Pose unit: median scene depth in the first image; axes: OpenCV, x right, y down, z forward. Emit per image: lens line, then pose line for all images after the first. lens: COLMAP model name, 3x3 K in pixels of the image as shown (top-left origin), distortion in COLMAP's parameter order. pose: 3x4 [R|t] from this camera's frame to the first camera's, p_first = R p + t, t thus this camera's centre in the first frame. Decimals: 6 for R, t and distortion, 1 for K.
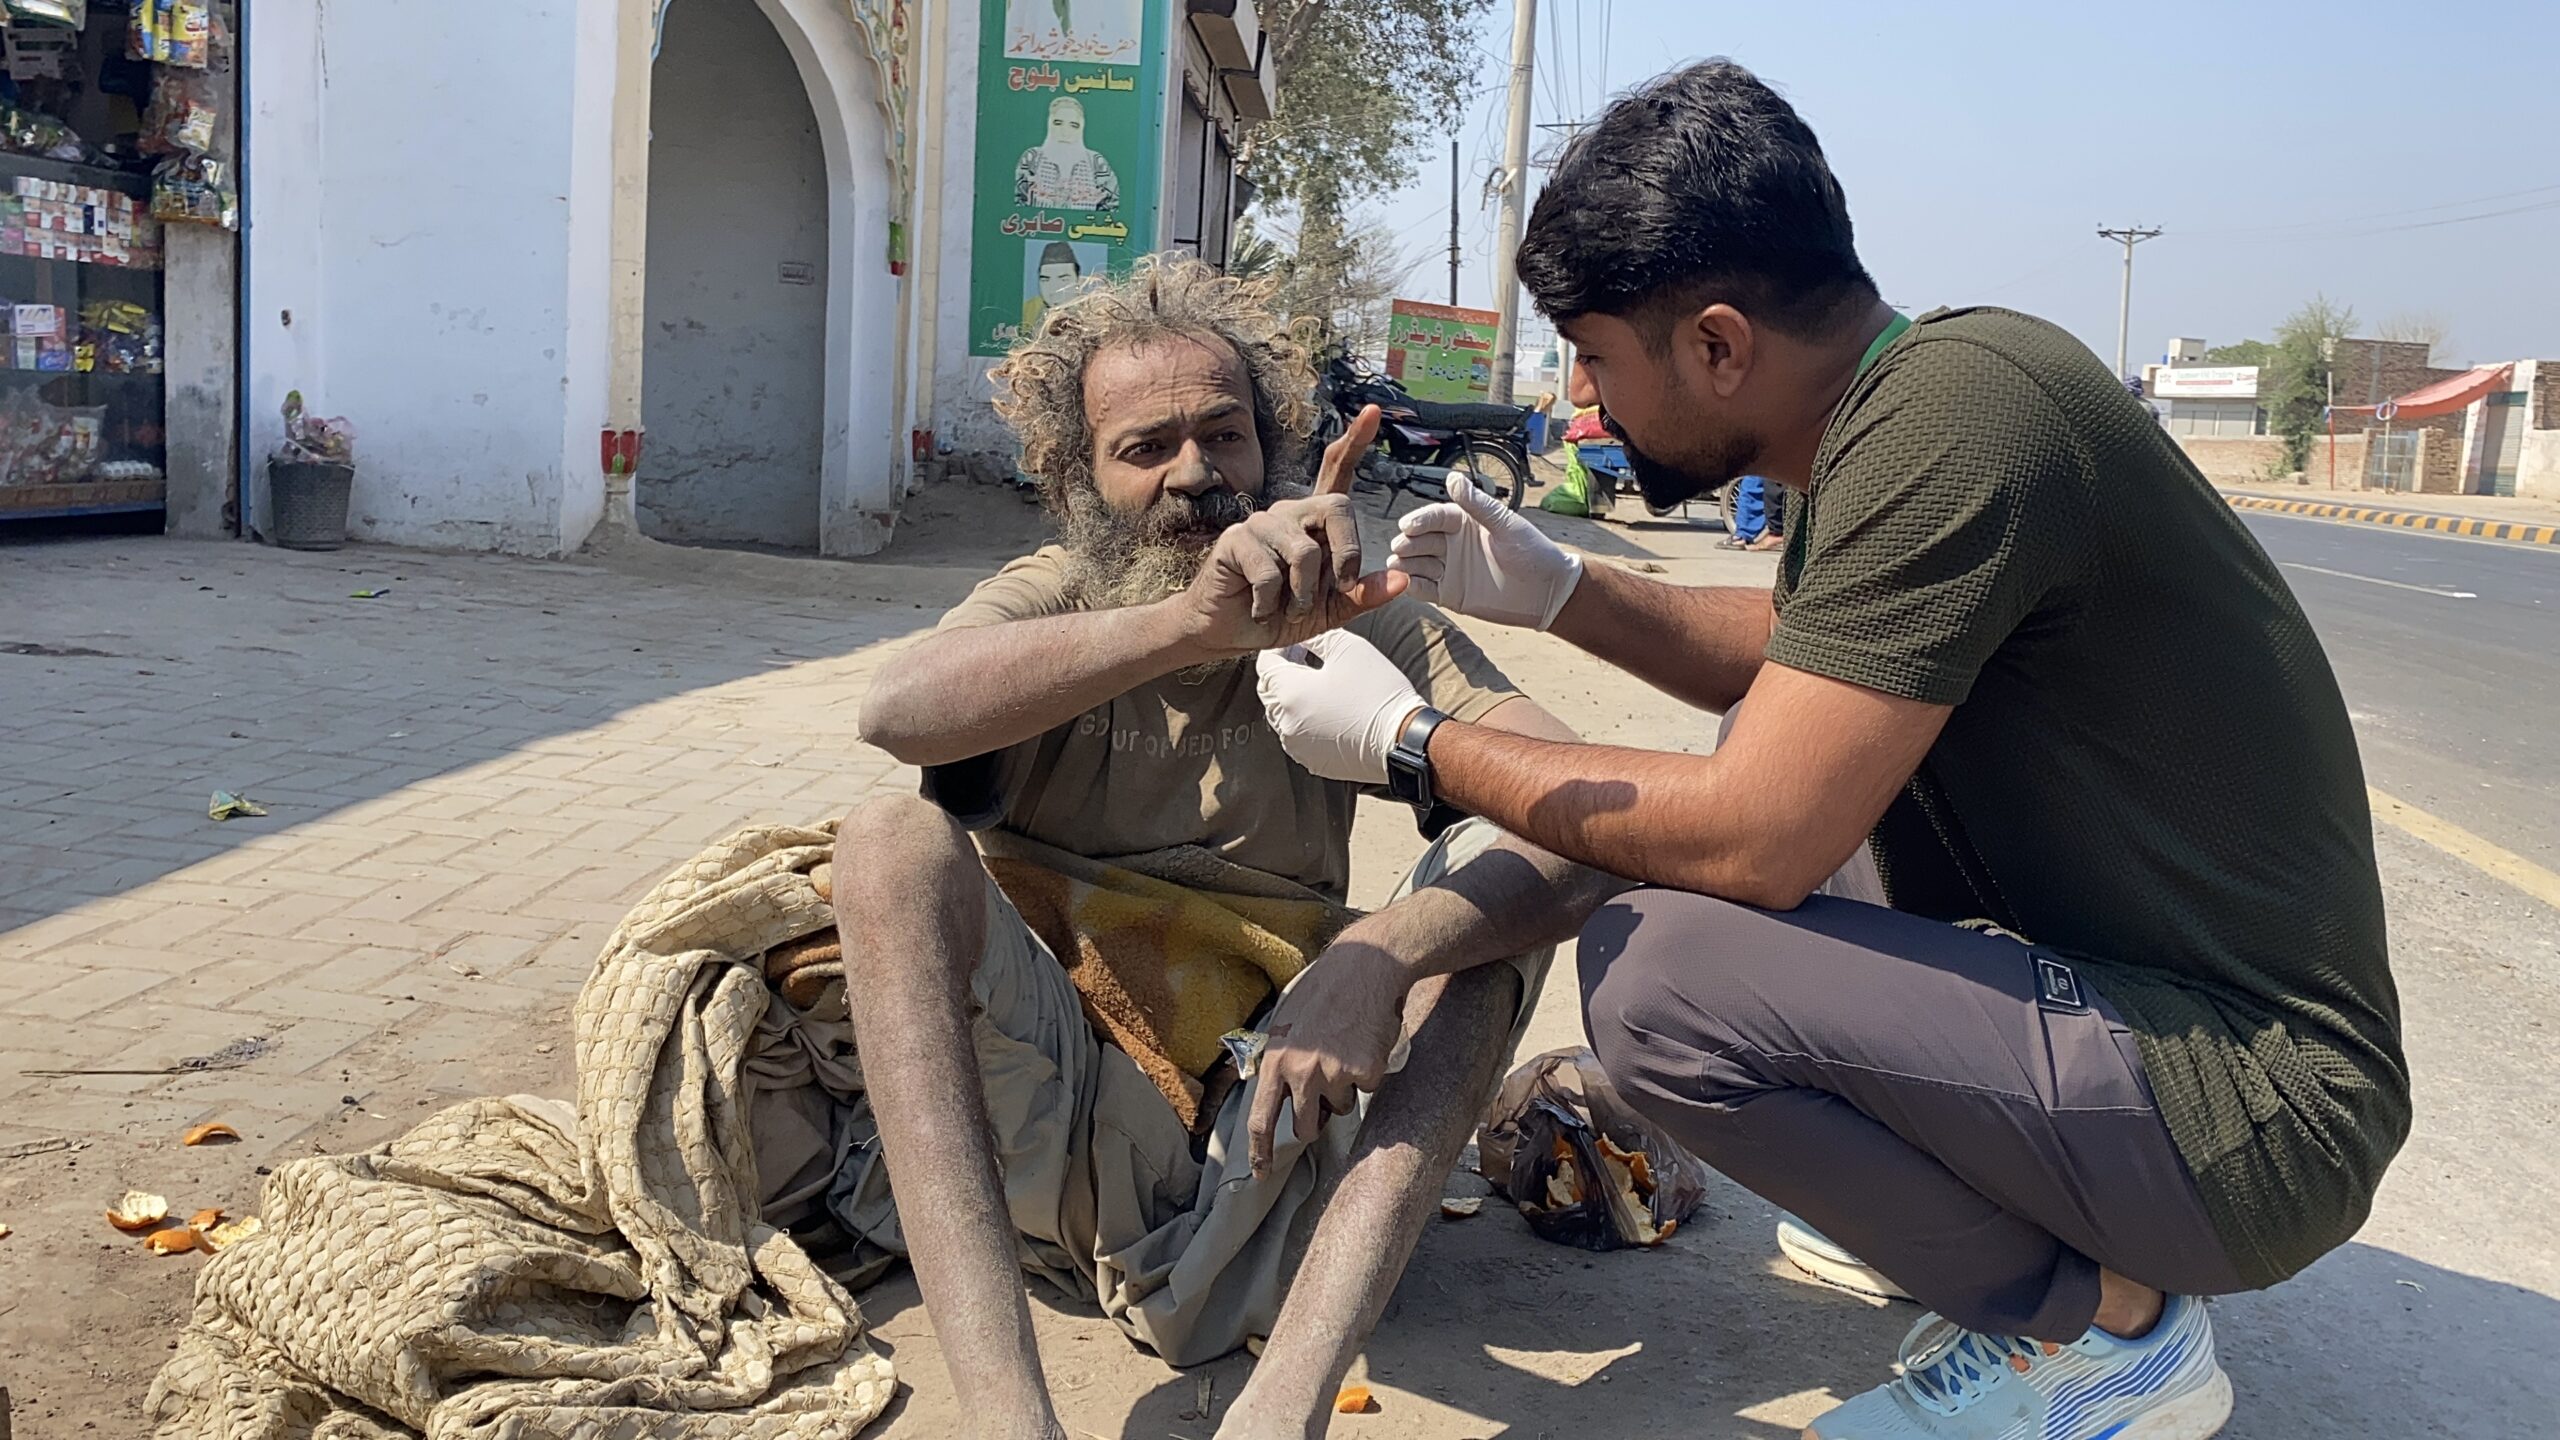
lens RADIAL K [[2297.3, 0, 1280.2], [0, 2297.3, 720.3], [0, 0, 1]] dist [0.006595, -0.000605]
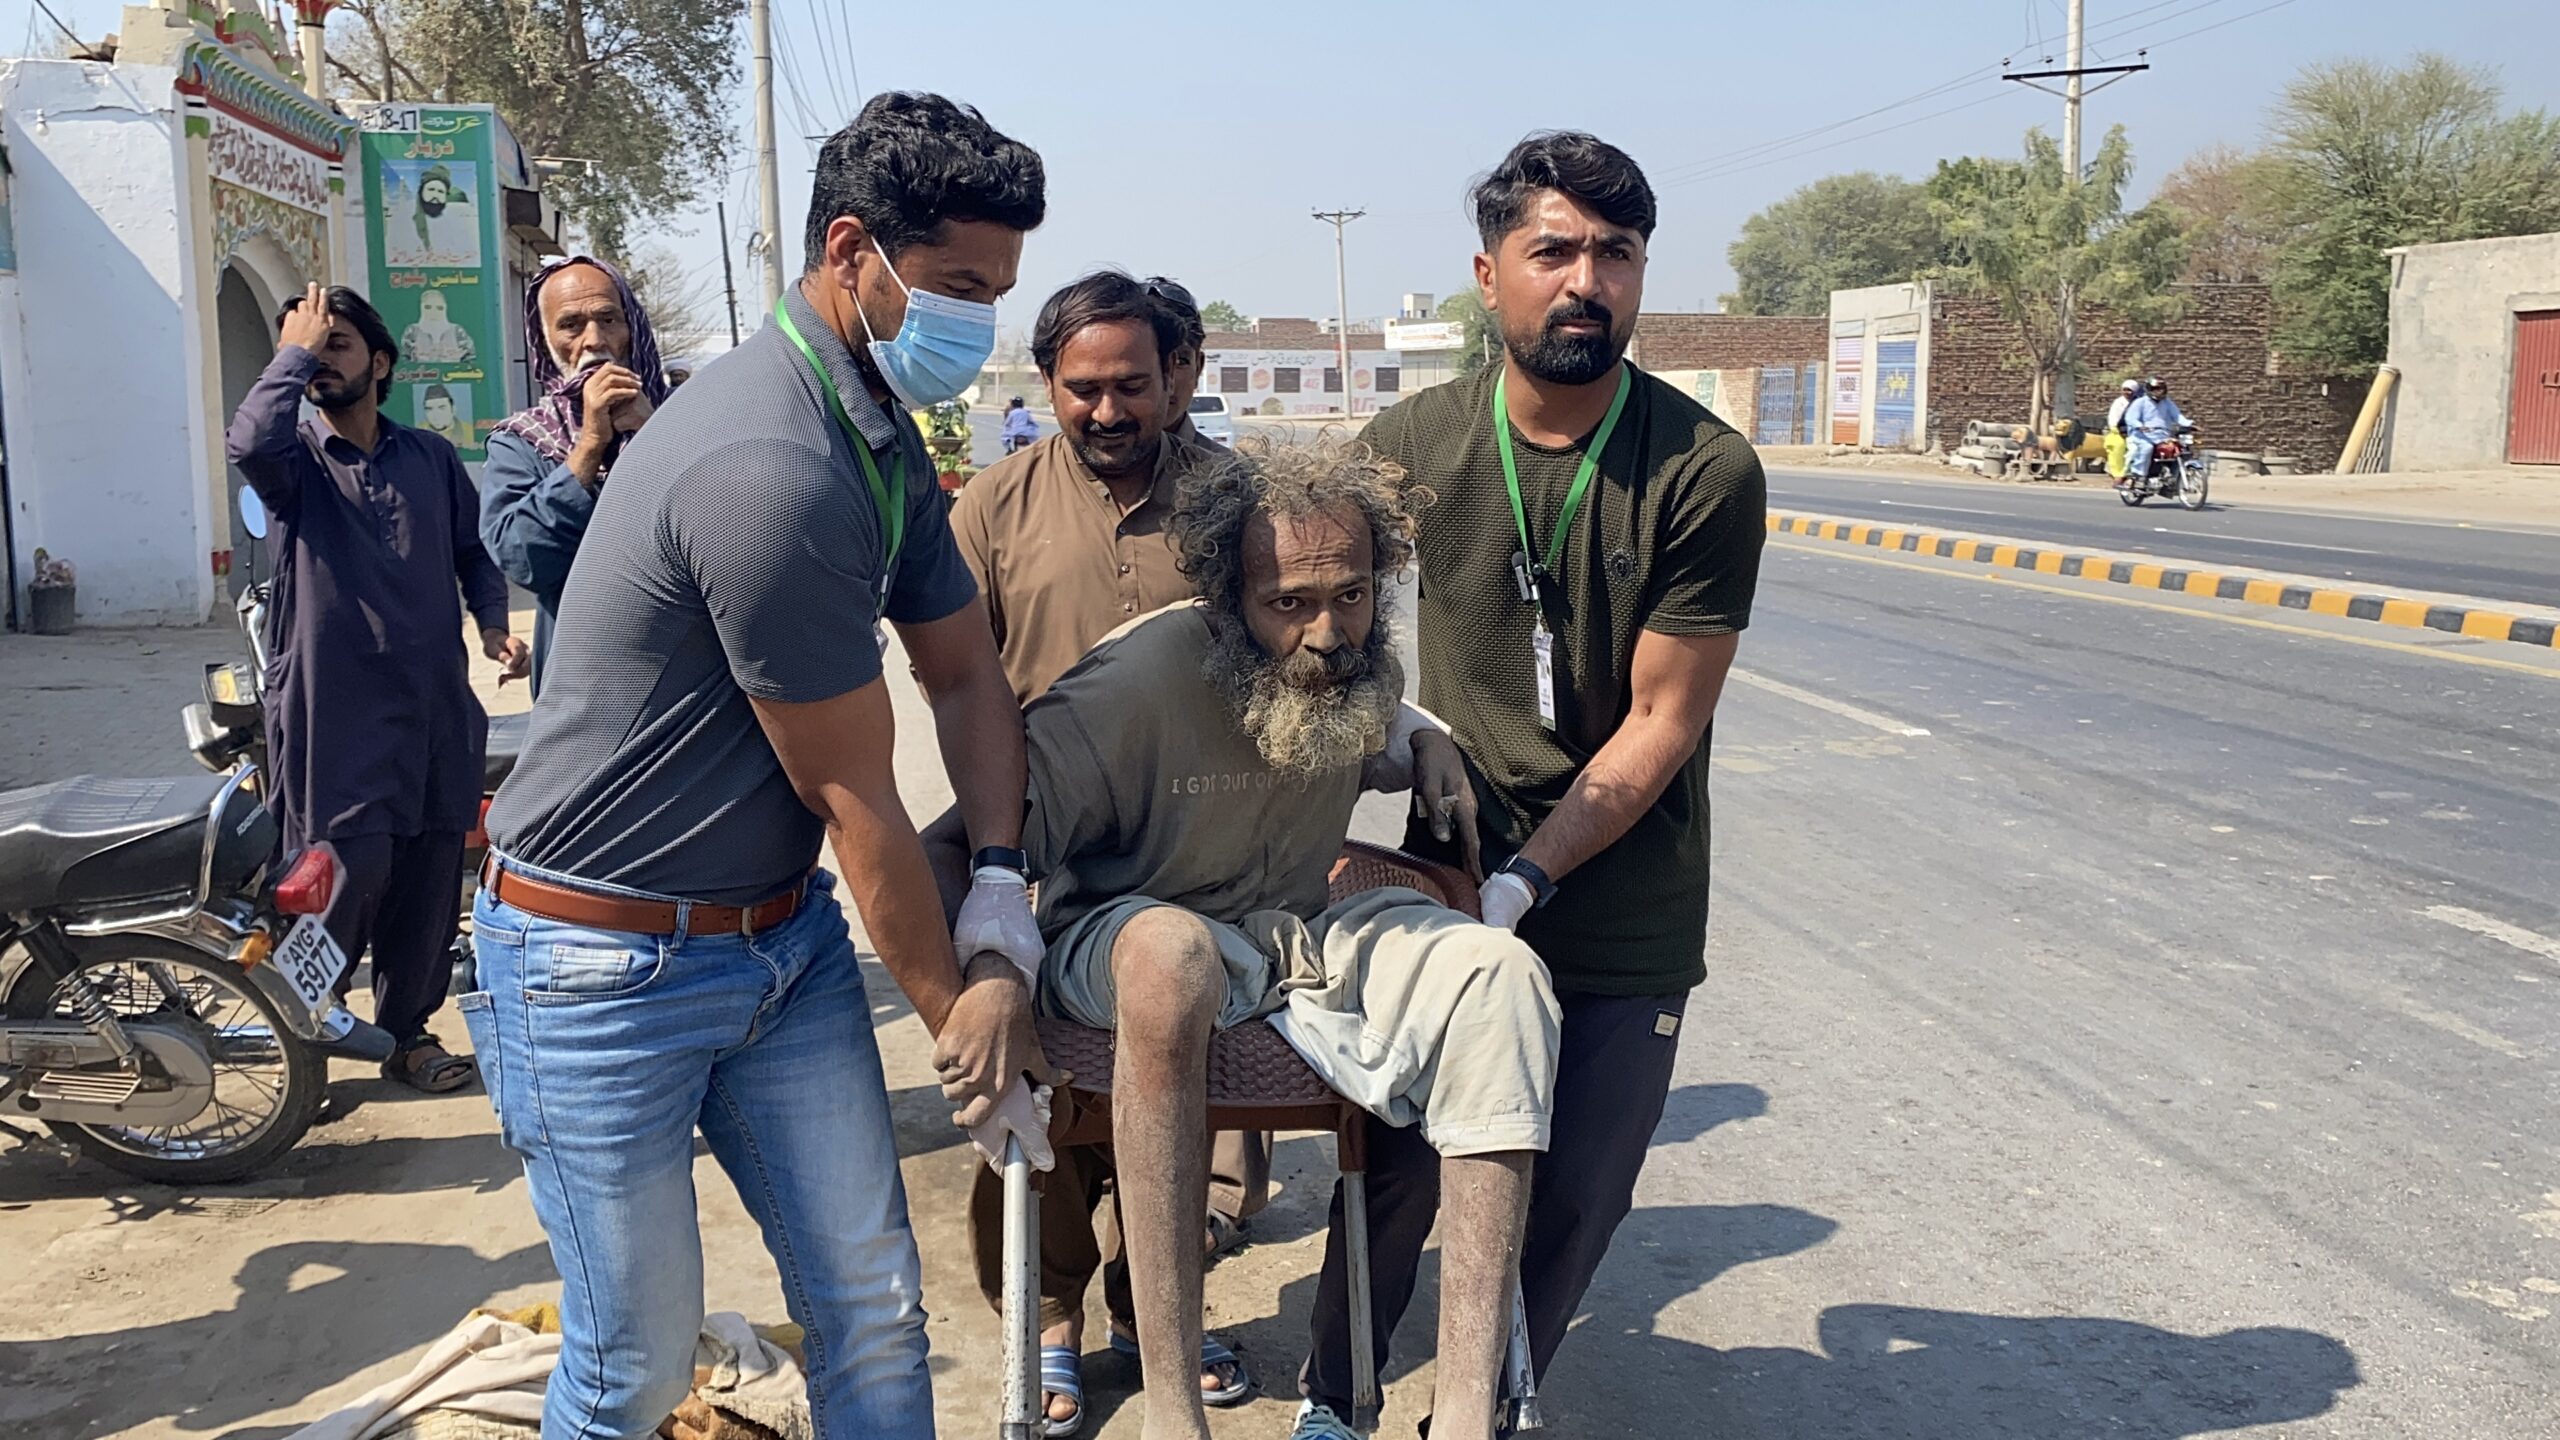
lens RADIAL K [[2297.3, 0, 1283.7], [0, 2297.3, 719.3], [0, 0, 1]] dist [0.006595, -0.000605]
pose [[0.954996, -0.106462, 0.276855, -0.007181], [0.102764, 0.994315, 0.027876, 0.024054], [-0.278249, 0.001829, 0.960507, -0.597826]]
